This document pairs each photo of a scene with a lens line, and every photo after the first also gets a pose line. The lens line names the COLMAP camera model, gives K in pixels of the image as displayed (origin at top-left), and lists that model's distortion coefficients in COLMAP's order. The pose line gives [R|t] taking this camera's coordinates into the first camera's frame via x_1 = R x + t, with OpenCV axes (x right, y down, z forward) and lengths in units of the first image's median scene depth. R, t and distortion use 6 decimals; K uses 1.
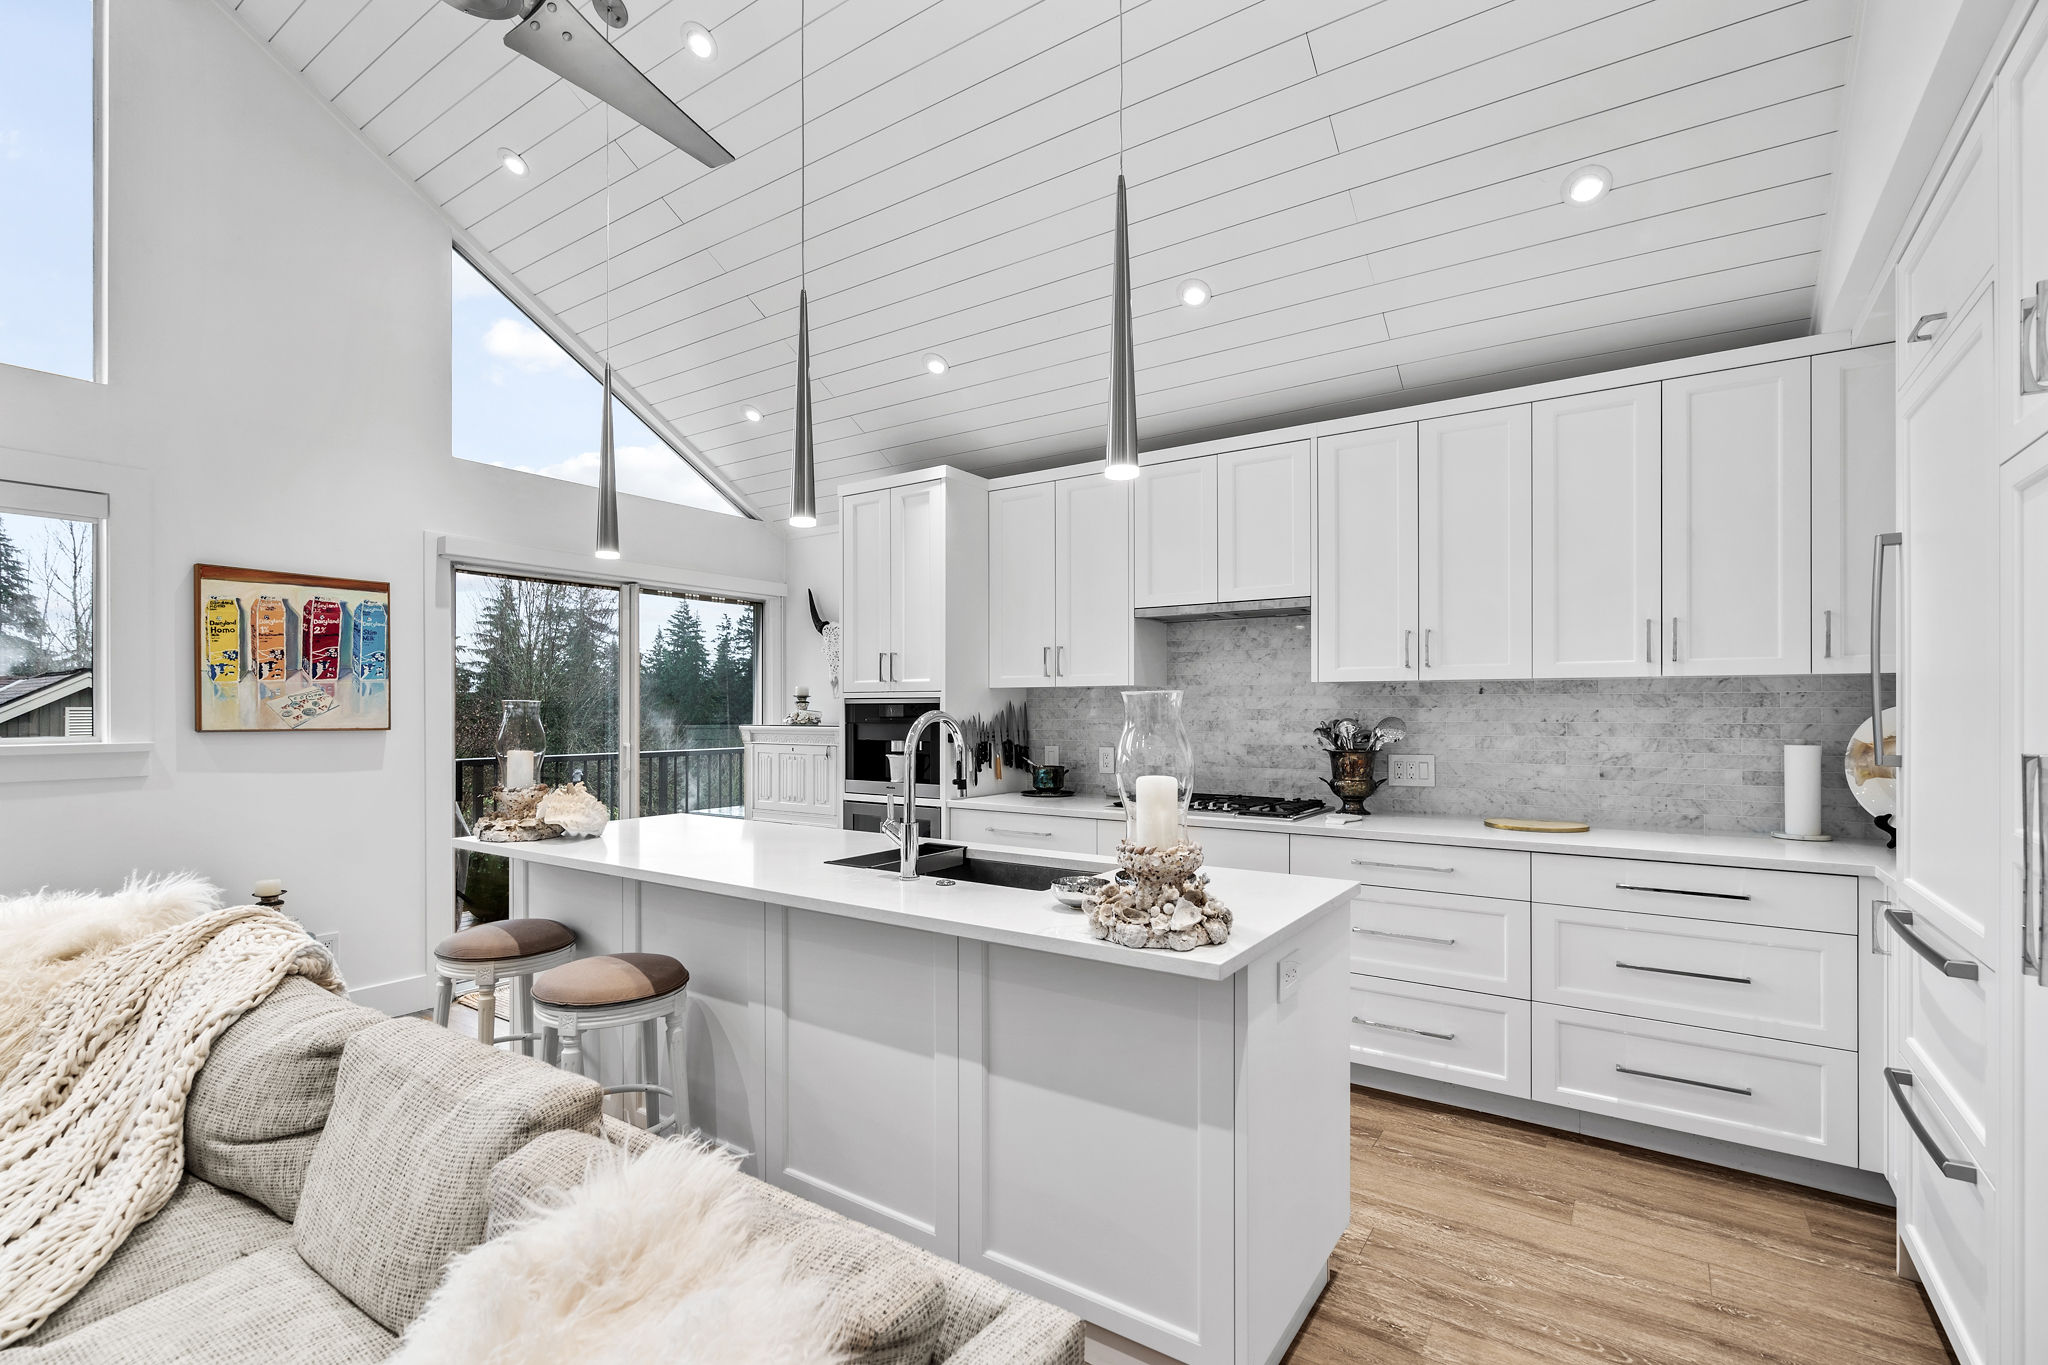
lens RADIAL K [[932.3, 0, 1014.6], [0, 932.3, 705.6], [0, 0, 1]] dist [-0.004036, 0.002095]
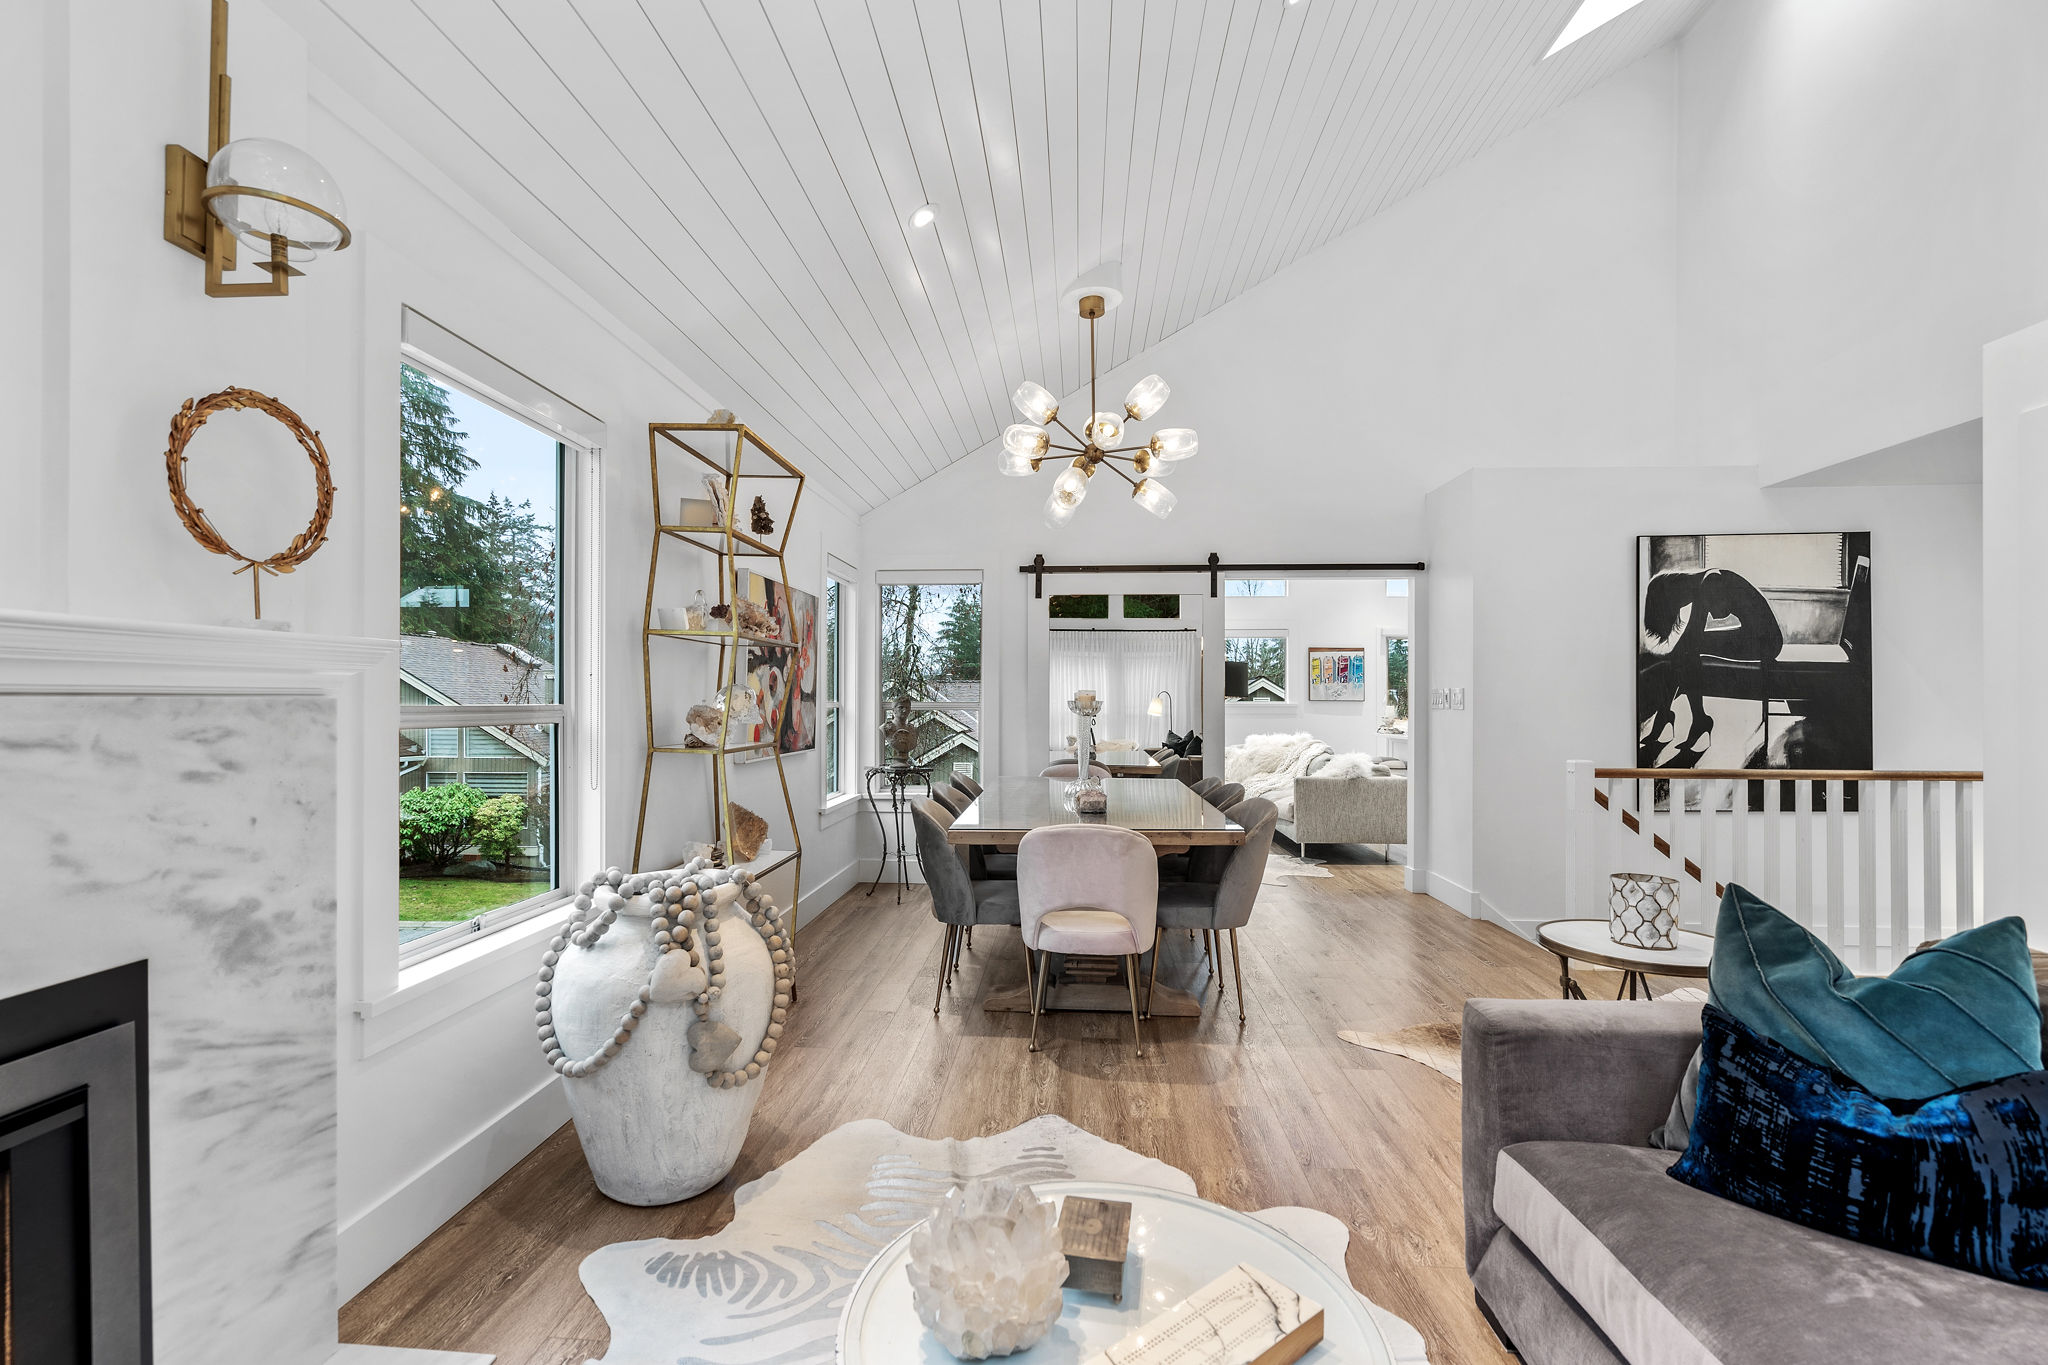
lens RADIAL K [[932.3, 0, 1034.0], [0, 932.3, 699.1], [0, 0, 1]] dist [-0.004036, 0.002095]
pose [[0.533089, 0.001985, -0.846057, 1.234593], [-0.004778, 0.999988, -0.000665, 0.027970], [0.846046, 0.004396, 0.533092, -1.400960]]
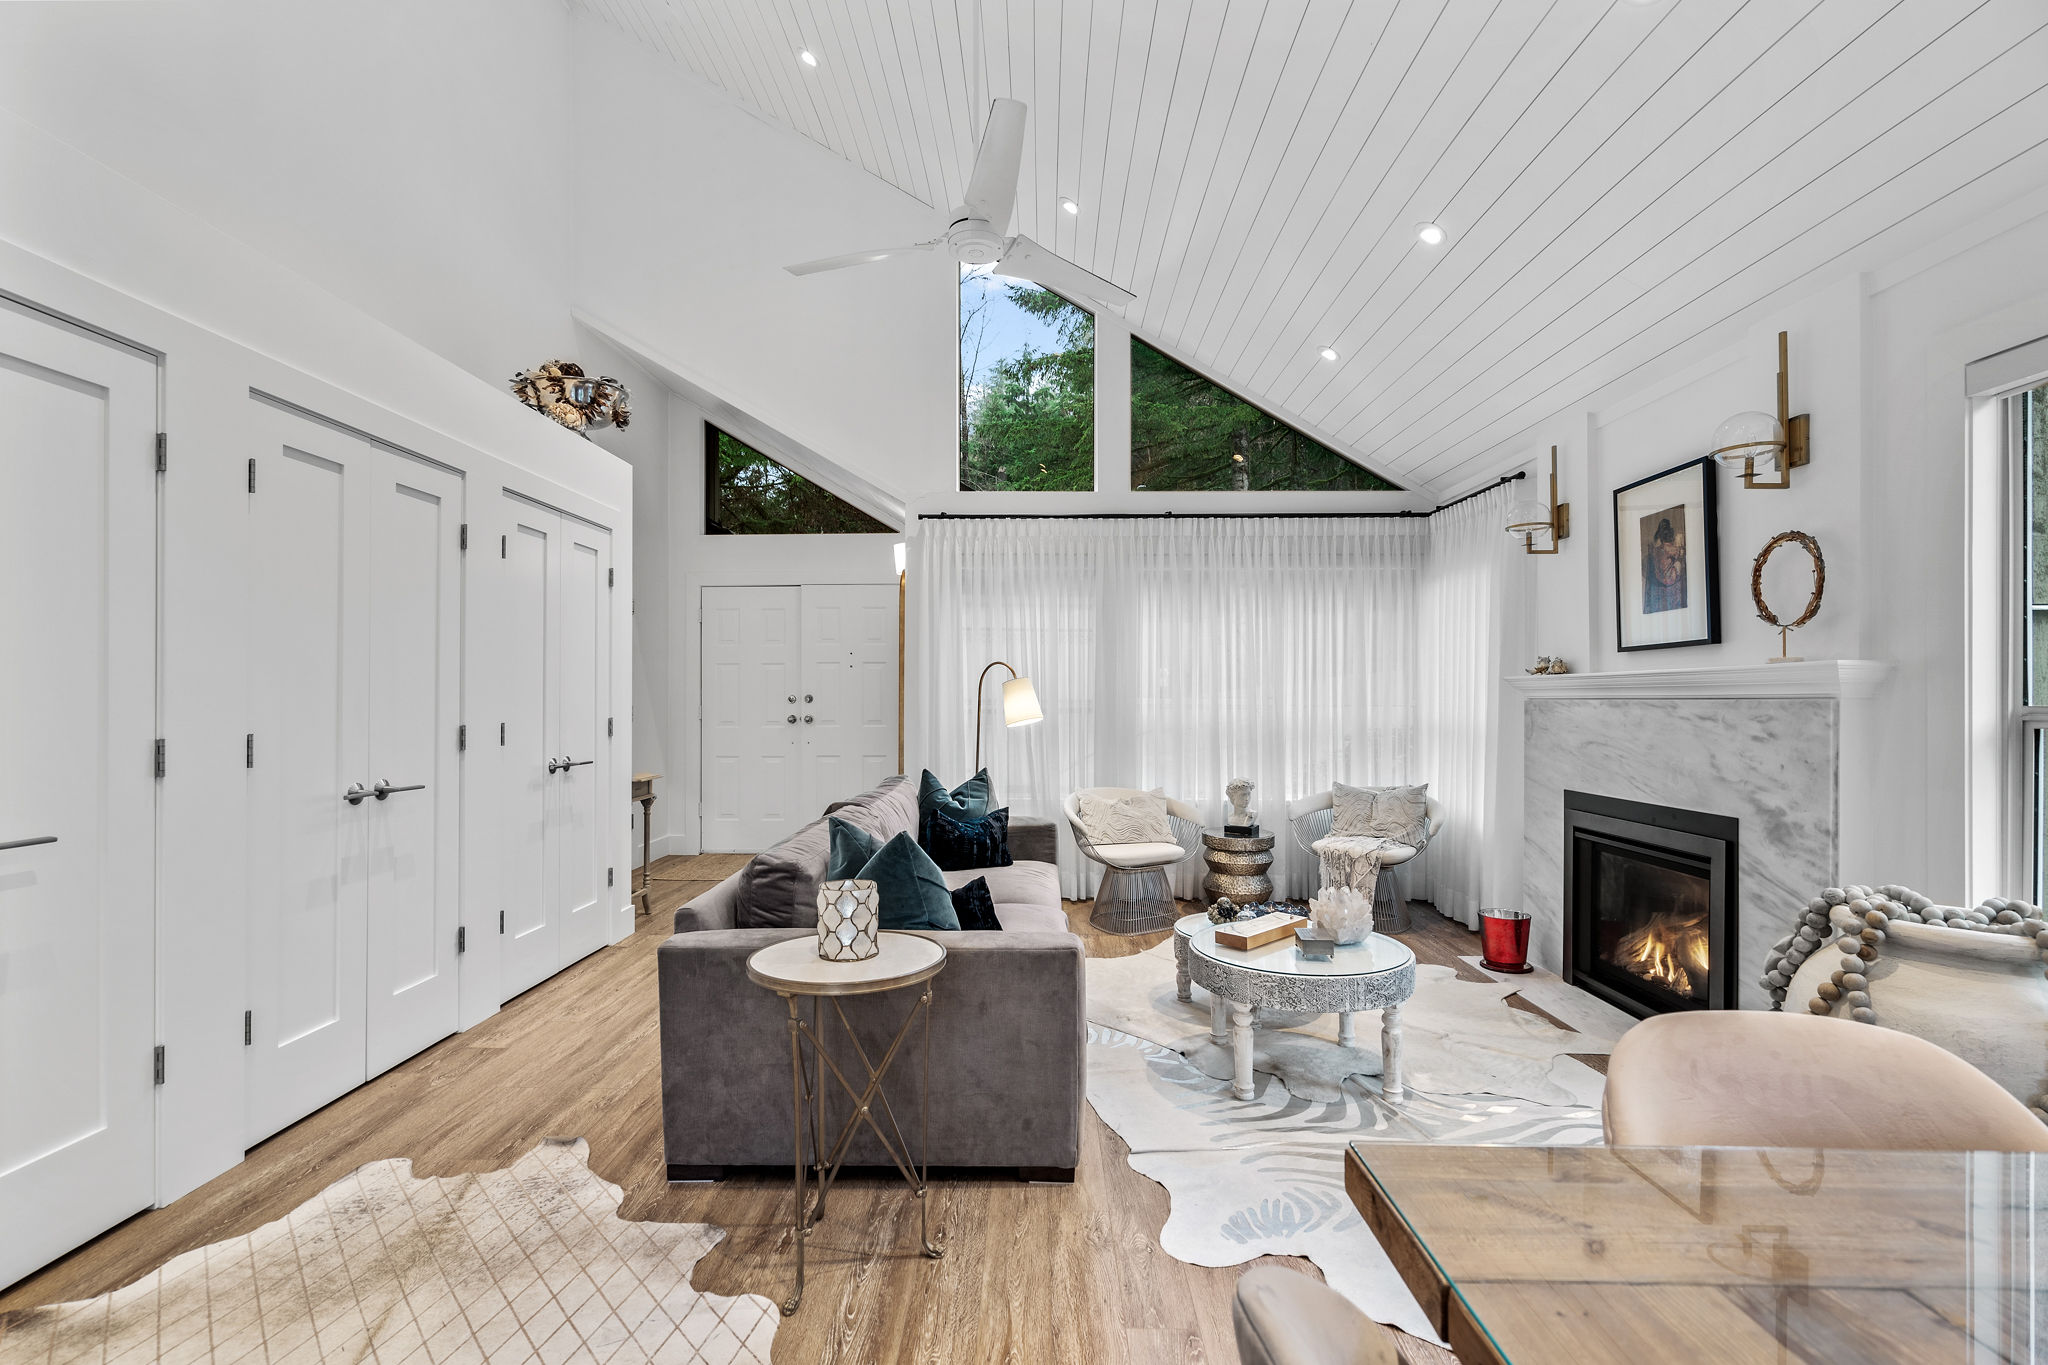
lens RADIAL K [[932.3, 0, 1018.0], [0, 932.3, 694.7], [0, 0, 1]] dist [-0.004036, 0.002095]
pose [[-0.559680, 0.007620, 0.828674, 0.401646], [0.002700, 0.999969, -0.007372, 0.028562], [-0.828705, -0.001889, -0.559683, -0.511617]]
